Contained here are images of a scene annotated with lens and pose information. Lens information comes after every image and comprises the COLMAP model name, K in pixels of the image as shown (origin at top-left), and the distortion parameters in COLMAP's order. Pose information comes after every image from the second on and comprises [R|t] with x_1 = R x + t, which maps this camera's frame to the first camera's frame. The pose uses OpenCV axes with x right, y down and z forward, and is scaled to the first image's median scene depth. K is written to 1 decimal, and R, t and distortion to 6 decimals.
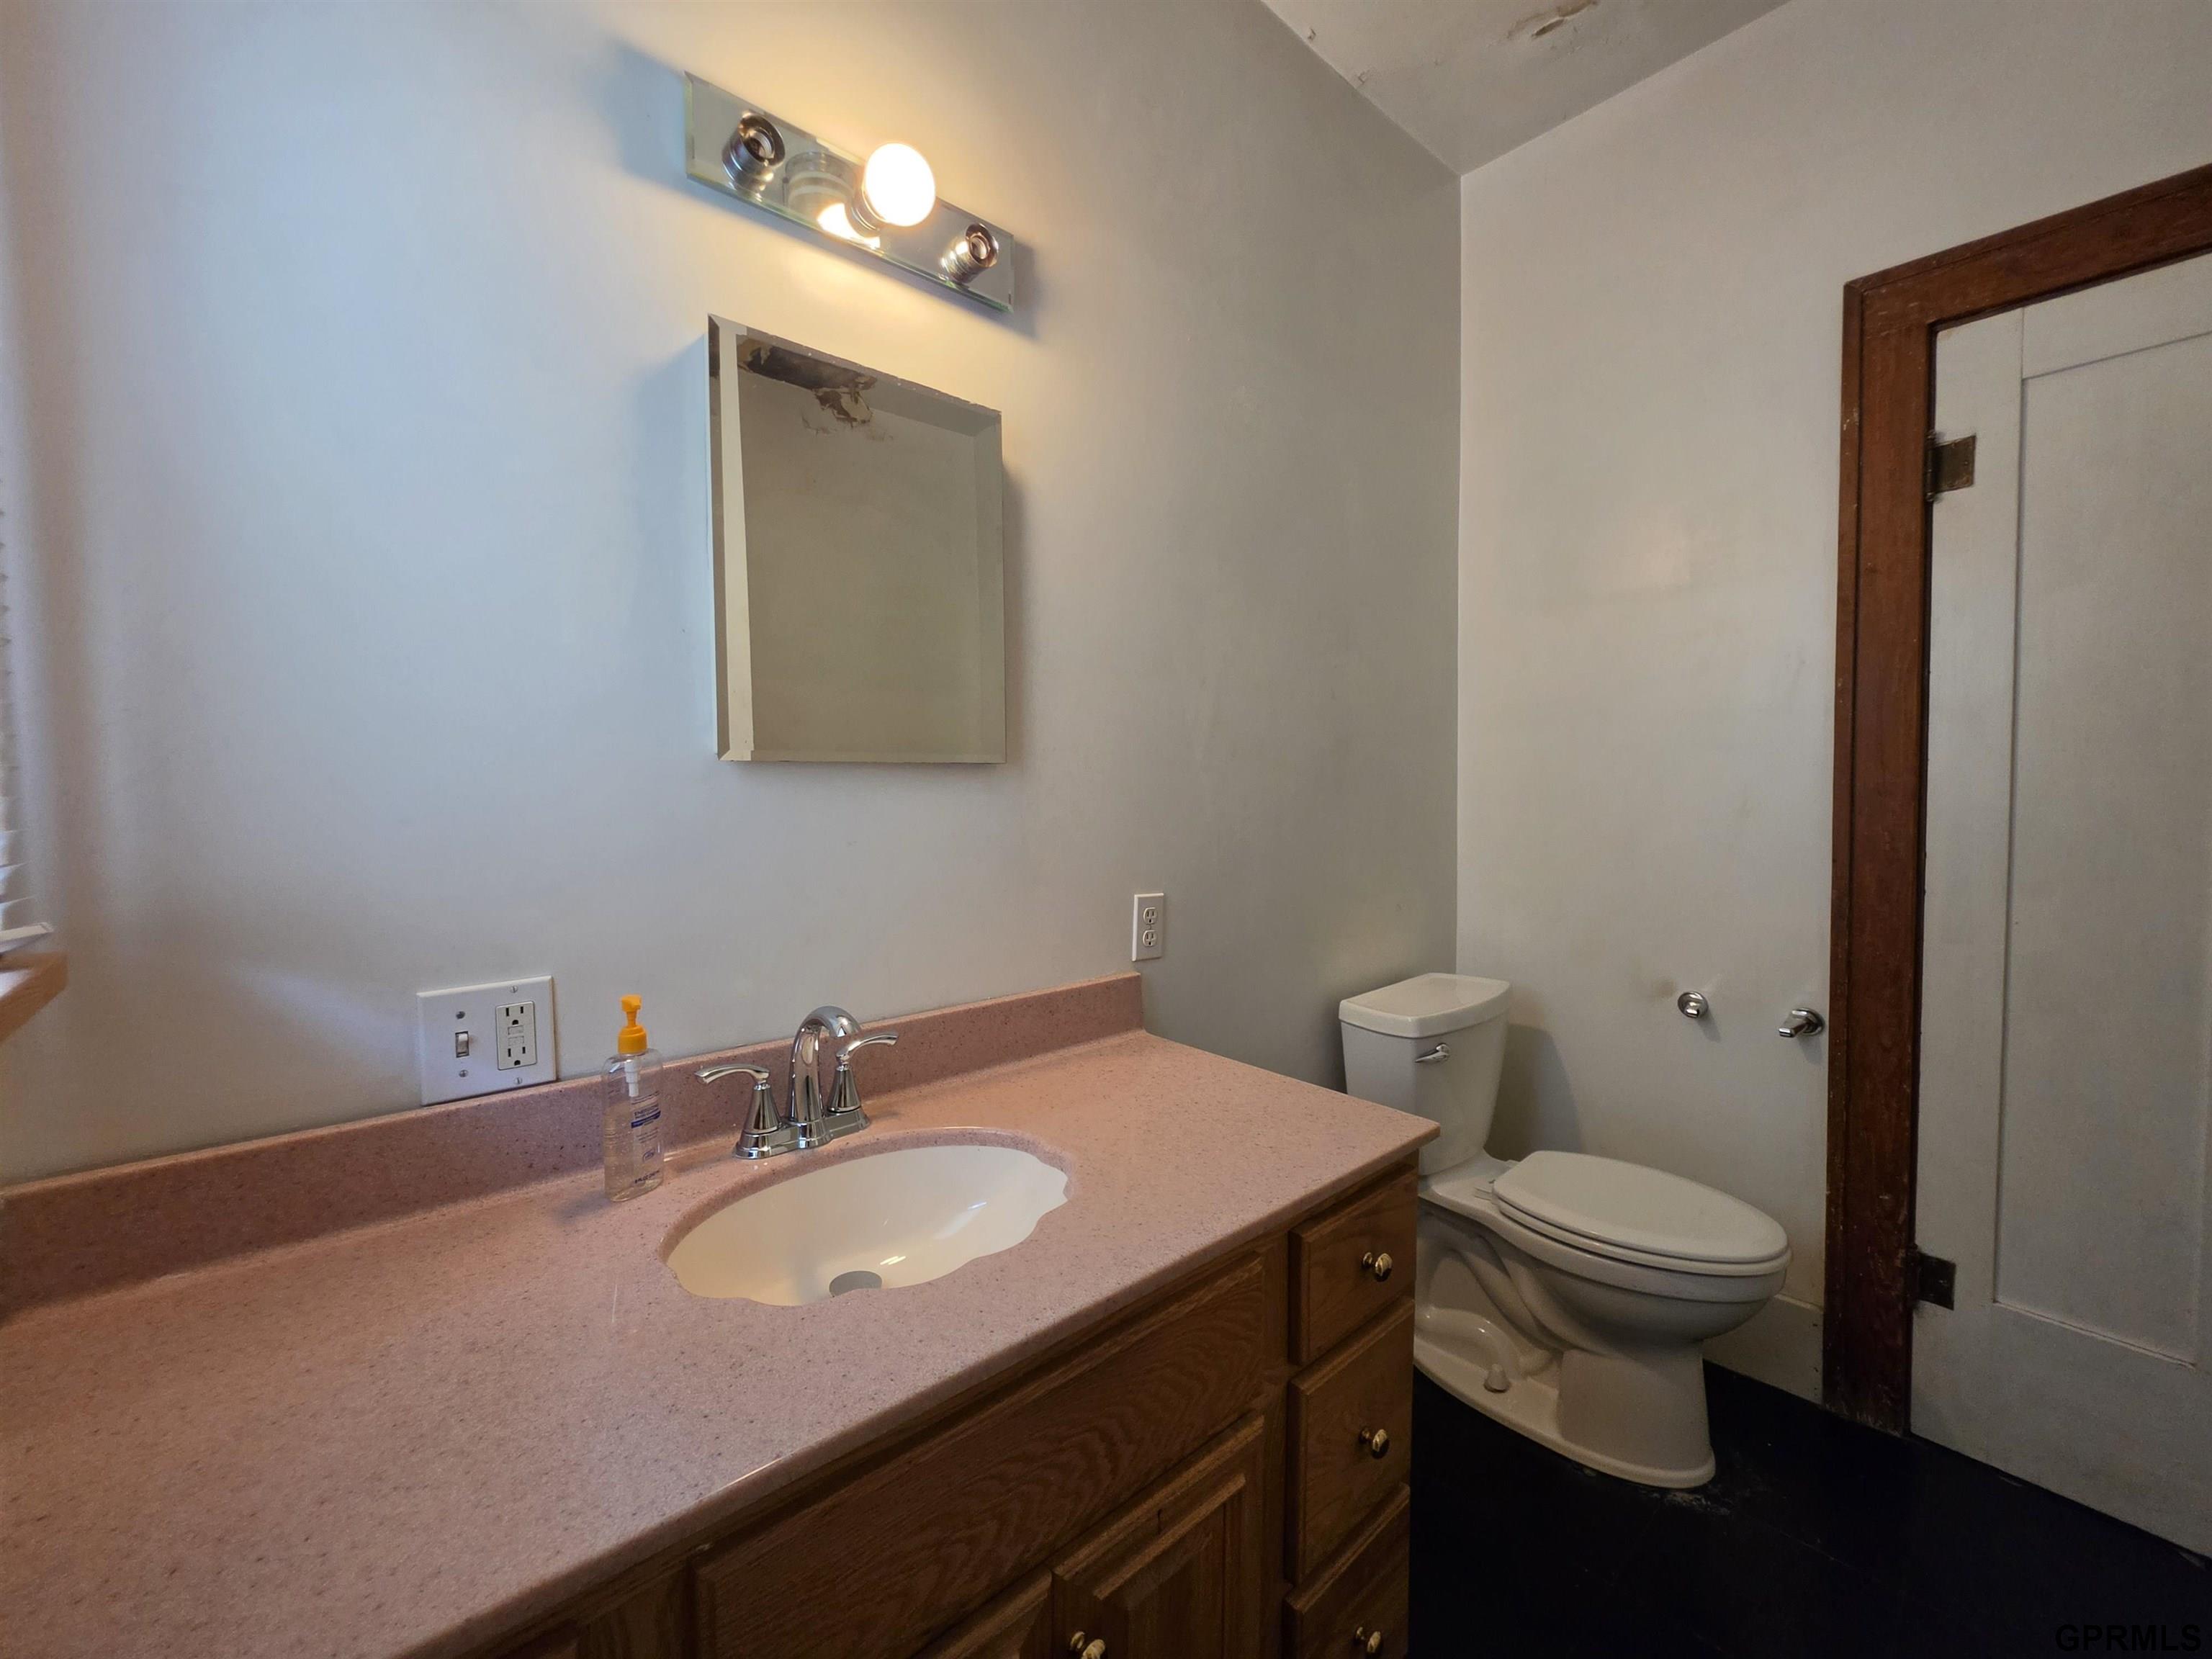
lens RADIAL K [[887.5, 0, 1109.4], [0, 887.5, 812.9], [0, 0, 1]] dist [-0.005856, 0.001088]
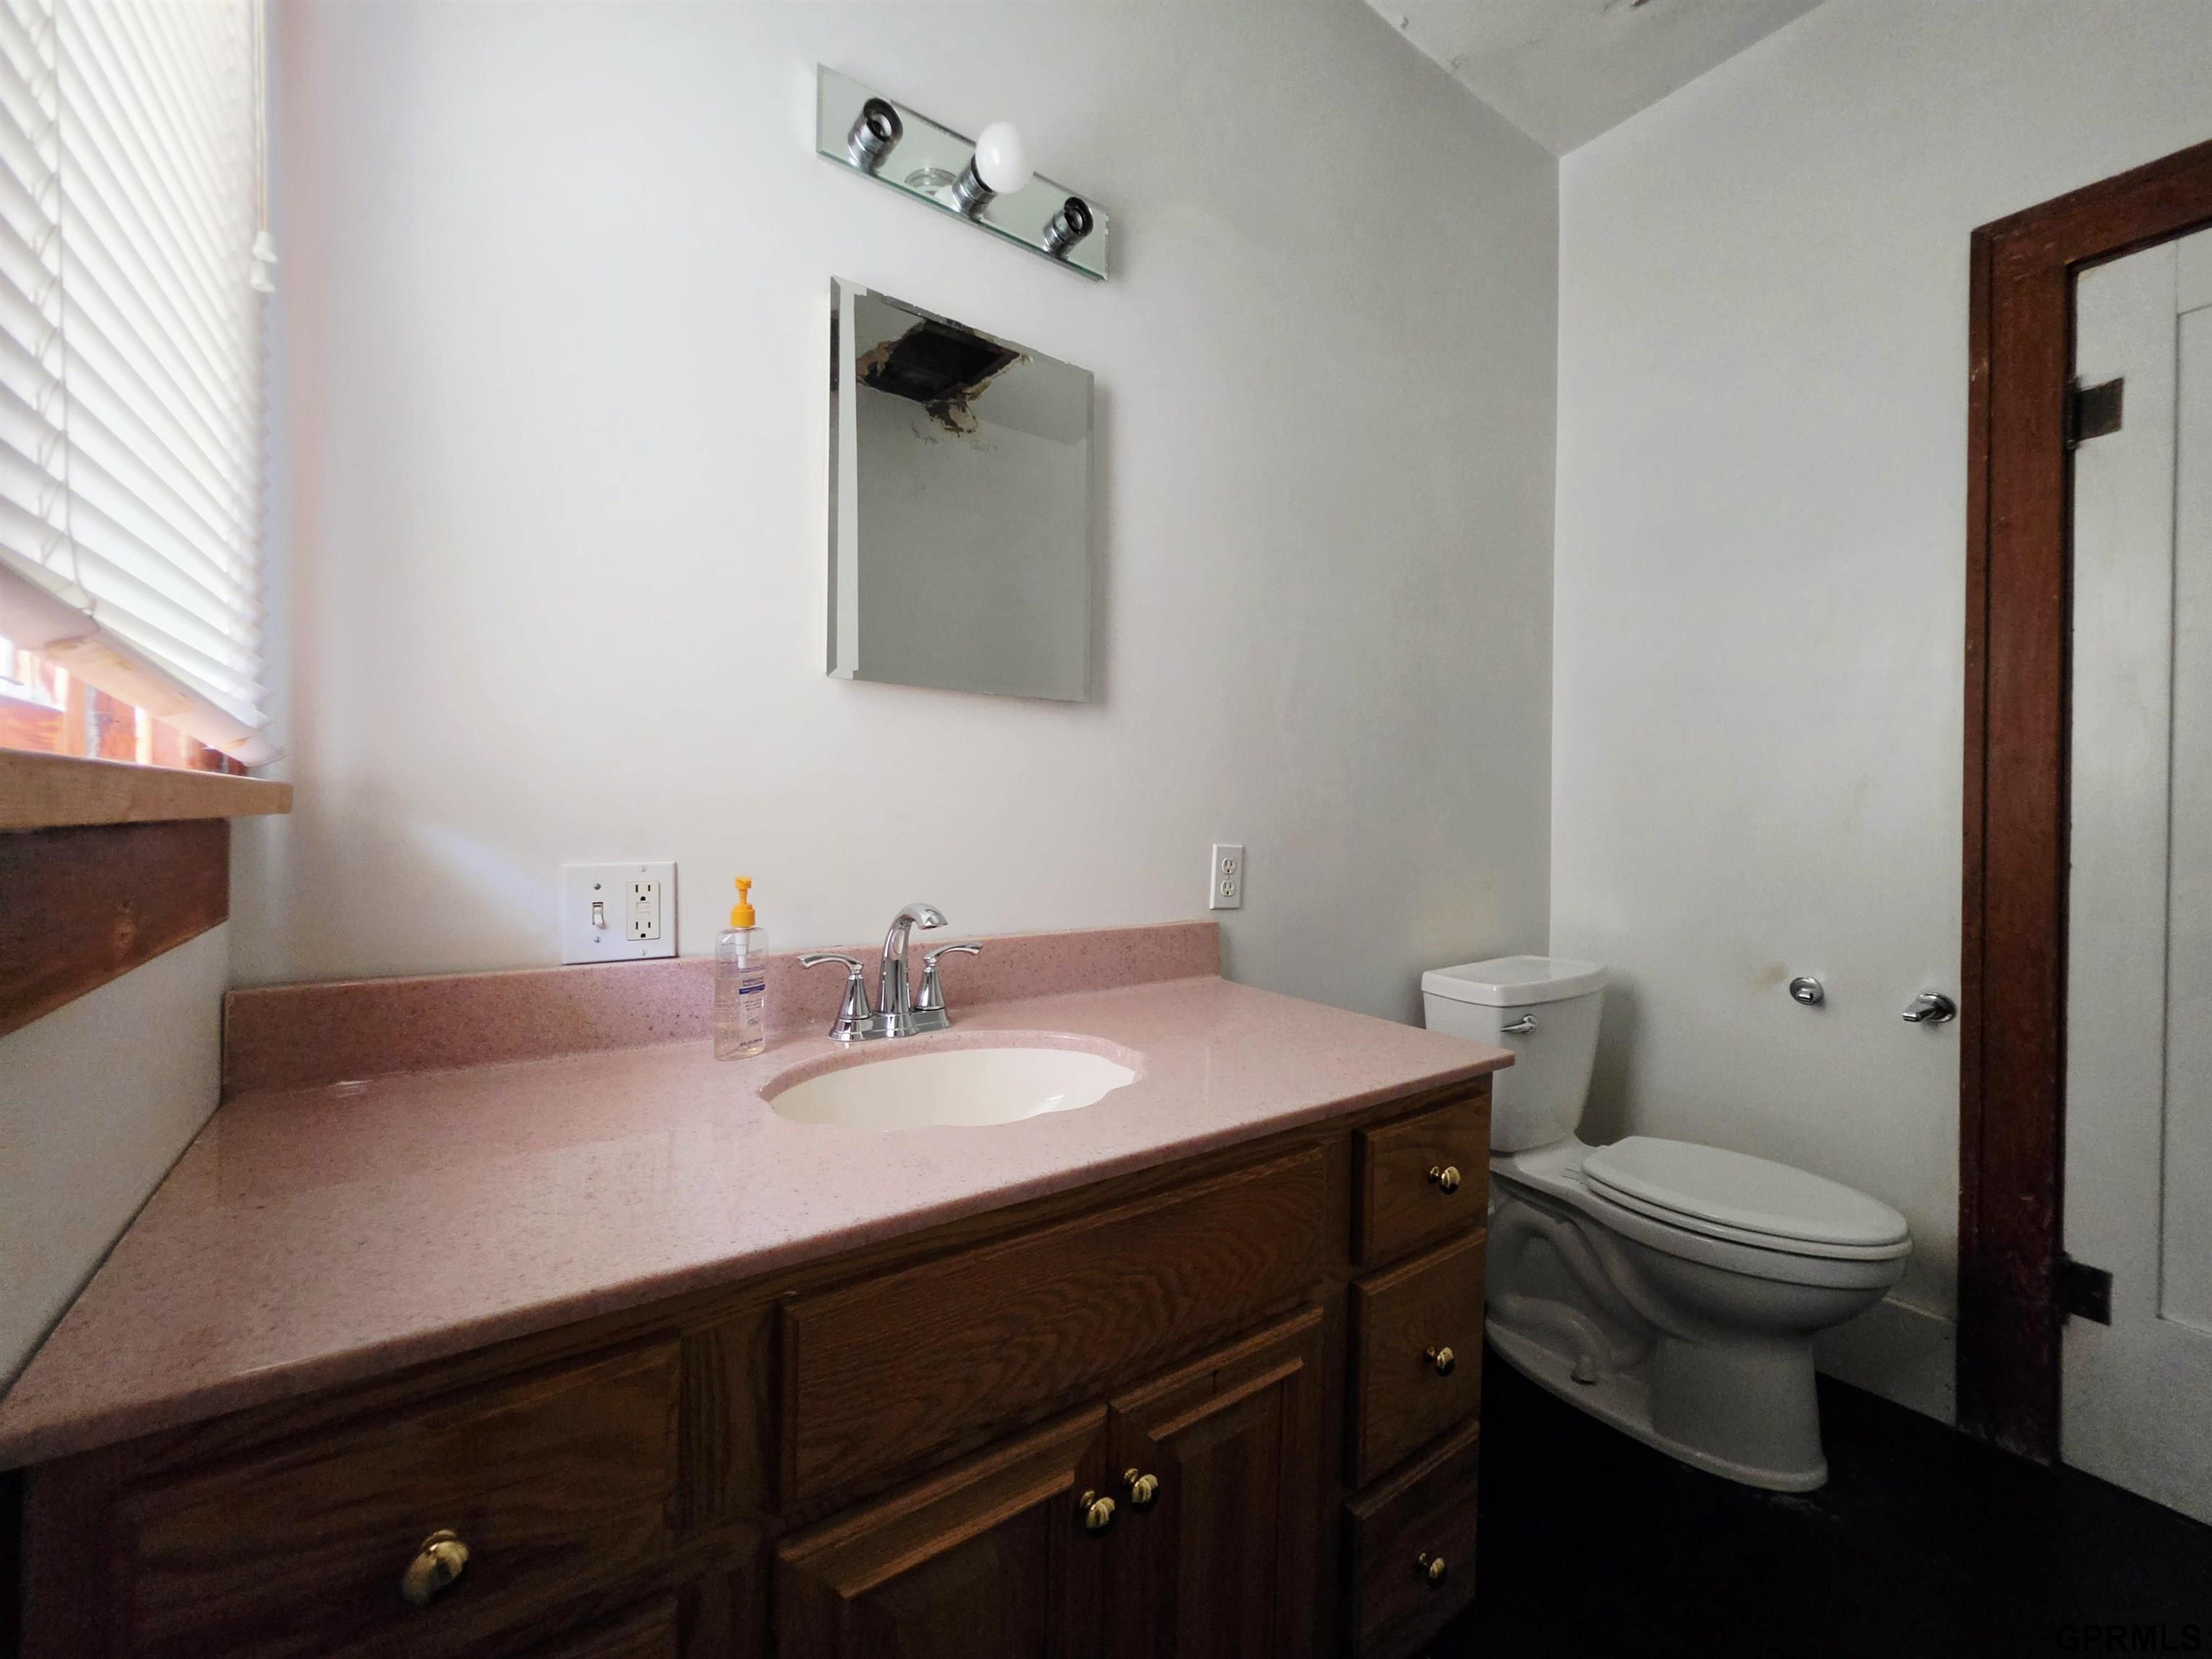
lens RADIAL K [[887.5, 0, 1110.5], [0, 887.5, 813.4], [0, 0, 1]] dist [-0.005856, 0.001088]
pose [[0.994421, 0.019390, -0.103688, 0.015564], [-0.022717, 0.999261, -0.031002, 0.091274], [0.103010, 0.033185, 0.994127, -0.029607]]
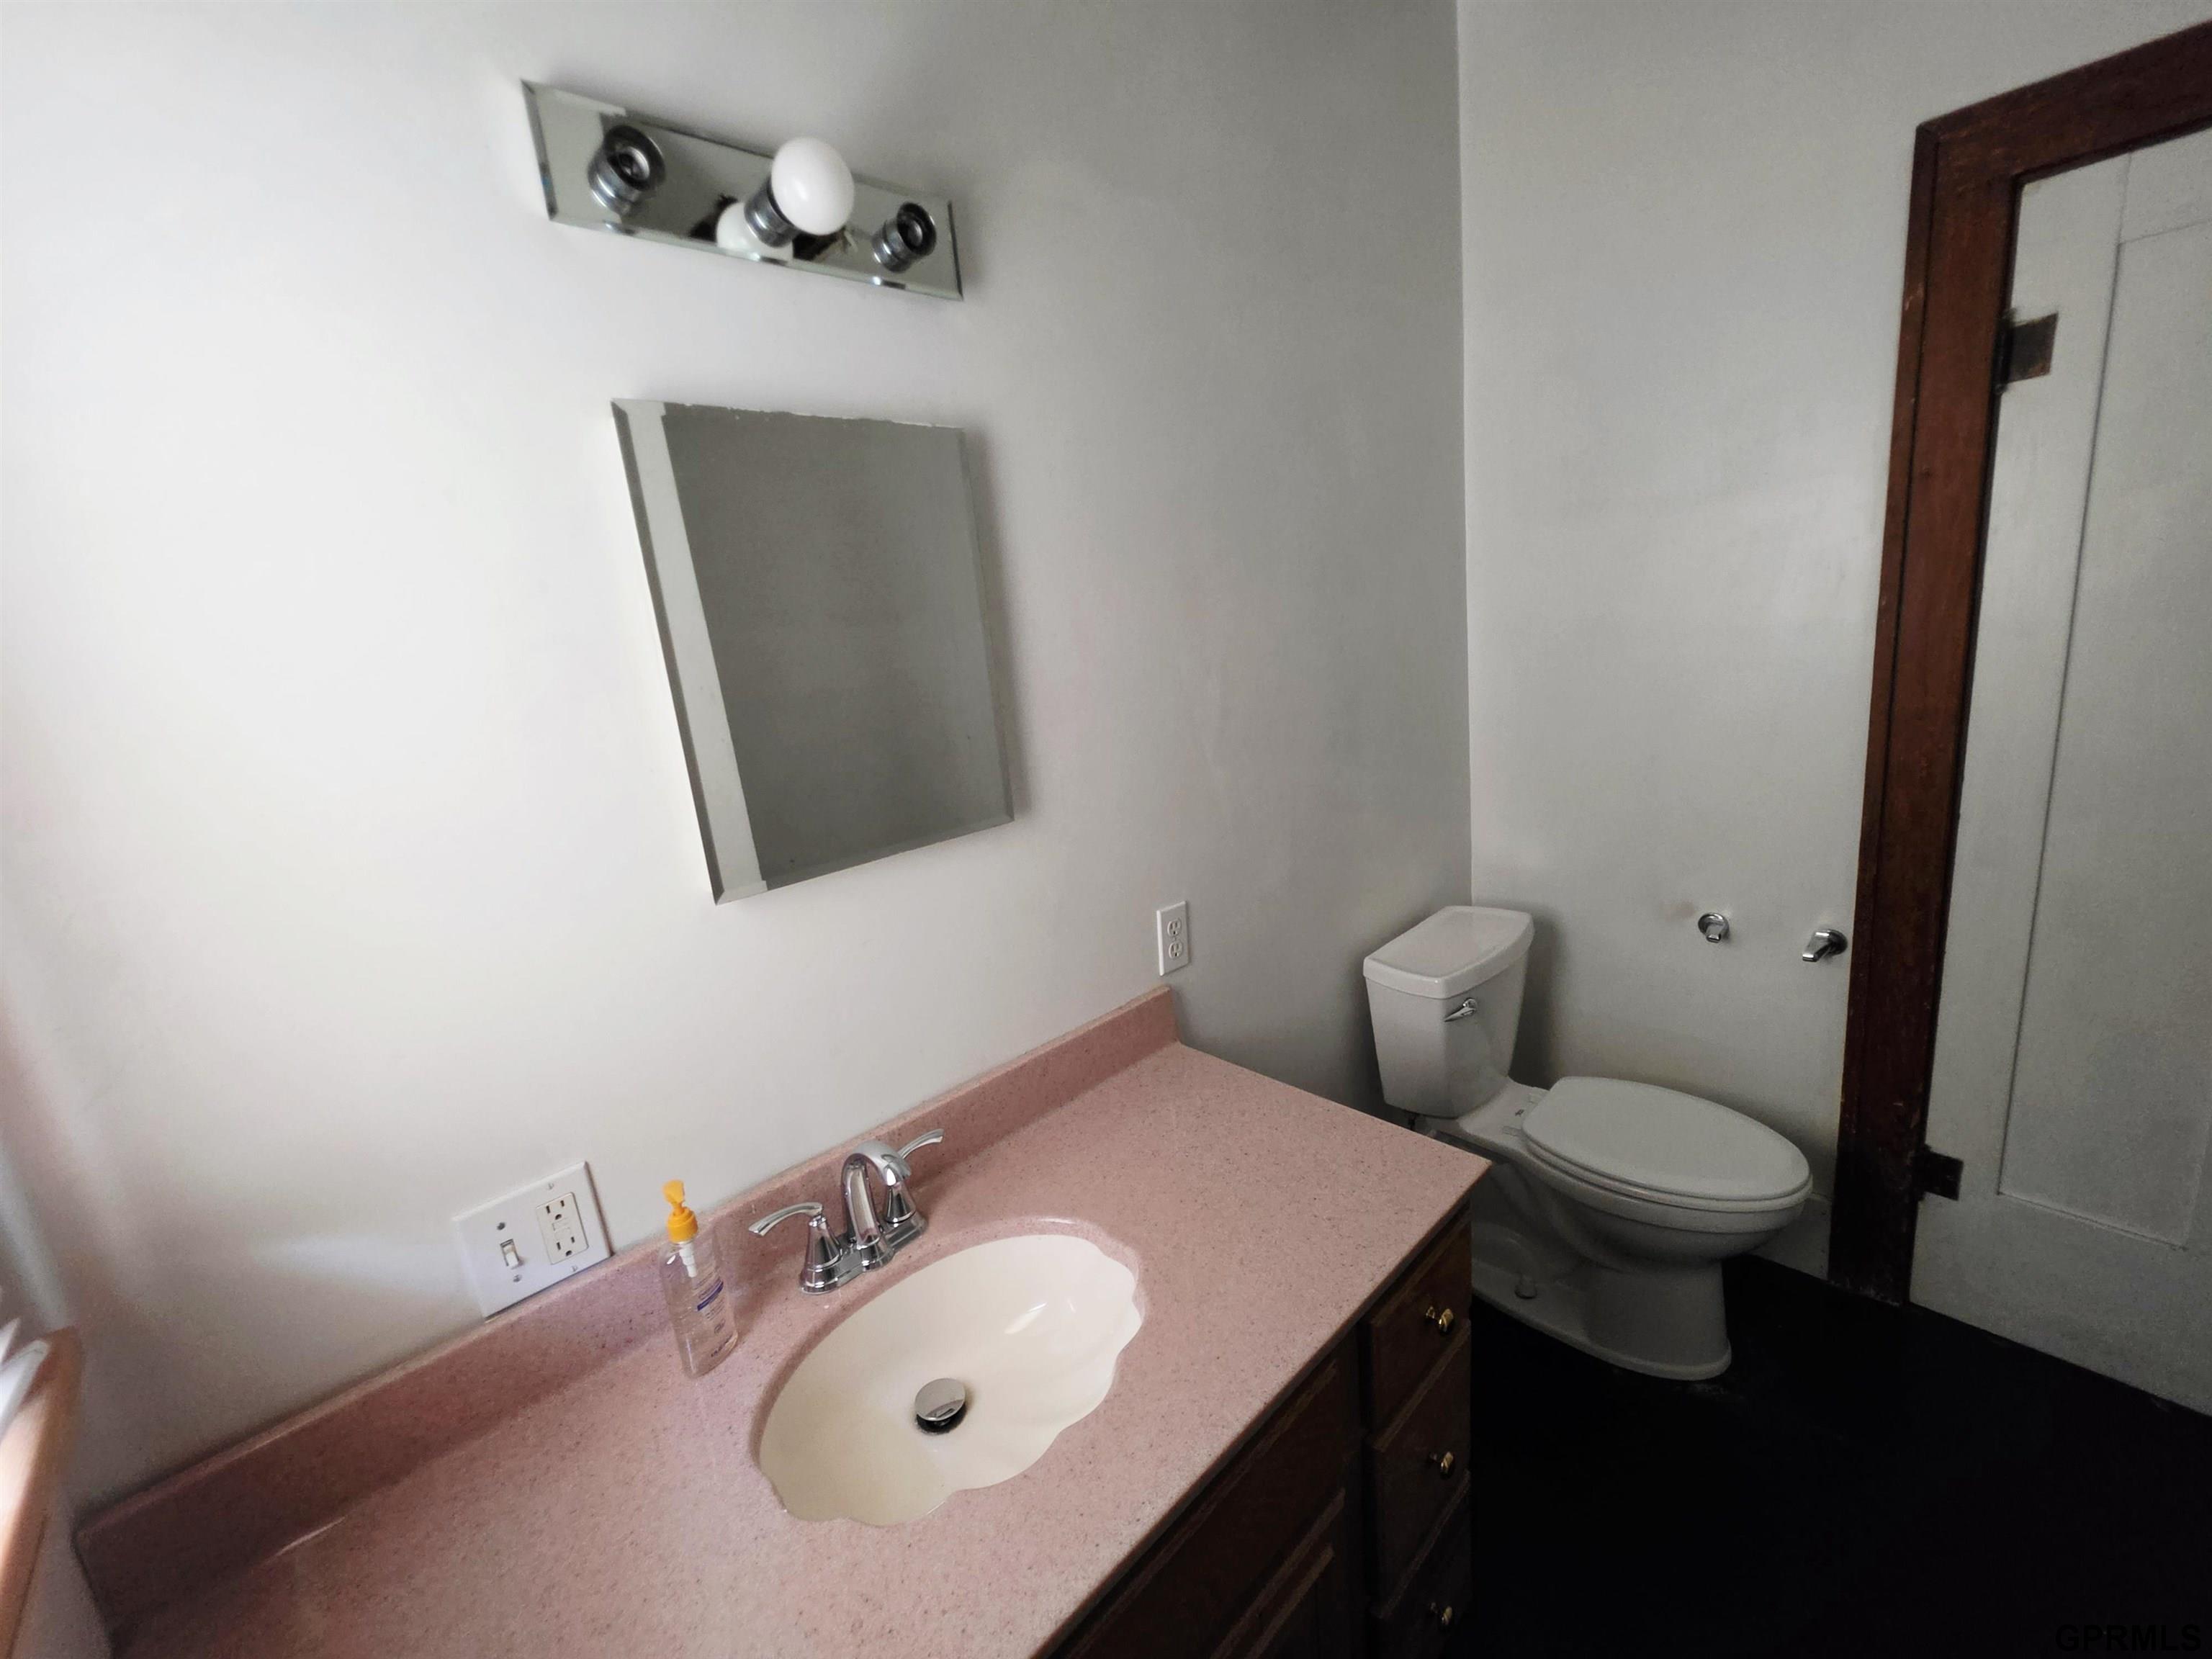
lens RADIAL K [[887.5, 0, 1108.4], [0, 887.5, 812.4], [0, 0, 1]] dist [-0.005856, 0.001088]
pose [[0.995081, -0.098923, 0.005282, -0.018733], [0.096428, 0.979440, 0.177197, -0.188906], [-0.022702, -0.175816, 0.984161, 0.065285]]
